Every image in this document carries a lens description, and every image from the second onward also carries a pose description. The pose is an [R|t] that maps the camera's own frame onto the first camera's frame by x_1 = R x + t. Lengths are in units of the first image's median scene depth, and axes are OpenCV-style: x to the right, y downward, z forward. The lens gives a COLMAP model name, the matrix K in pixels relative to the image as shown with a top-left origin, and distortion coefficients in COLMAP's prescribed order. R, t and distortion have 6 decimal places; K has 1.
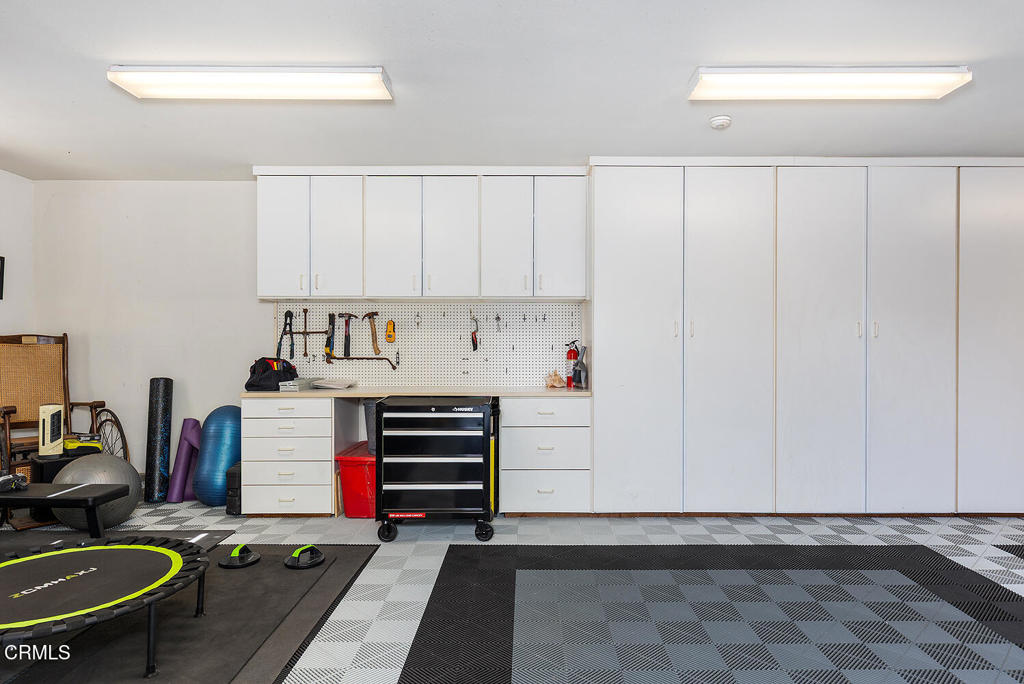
lens RADIAL K [[640.6, 0, 515.1], [0, 640.6, 342.2], [0, 0, 1]] dist [0.001112, -0.000922]
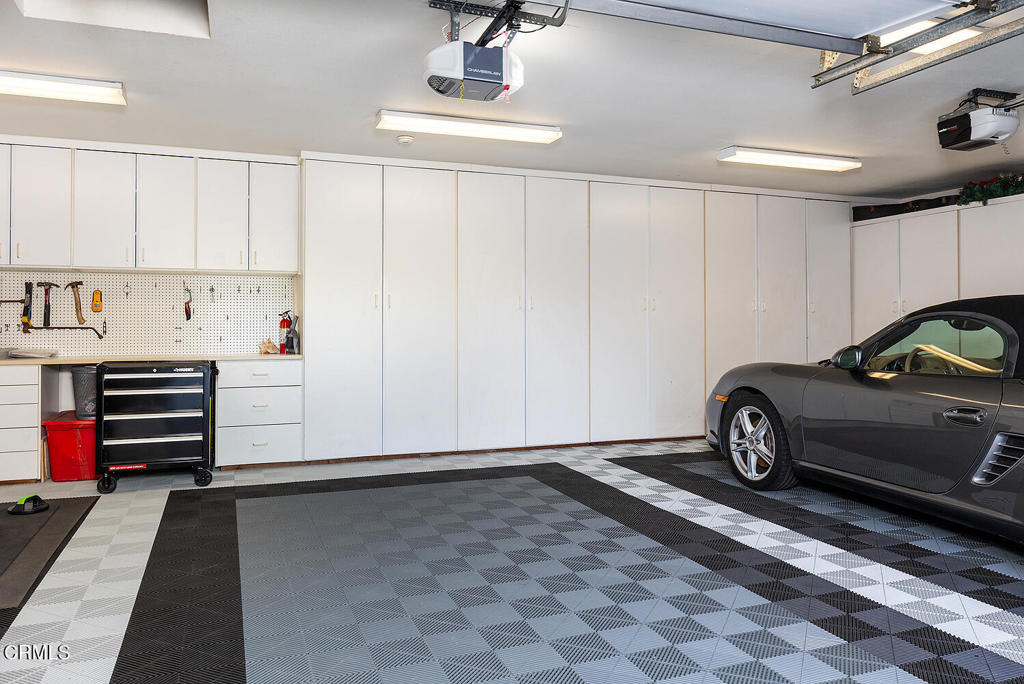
lens RADIAL K [[750.3, 0, 526.7], [0, 750.3, 317.5], [0, 0, 1]] dist [0.009320, -0.007953]
pose [[0.921064, 0.000821, 0.389409, -0.034608], [0.000257, 0.999996, -0.002716, 0.013817], [-0.389410, 0.002602, 0.921061, -0.390092]]
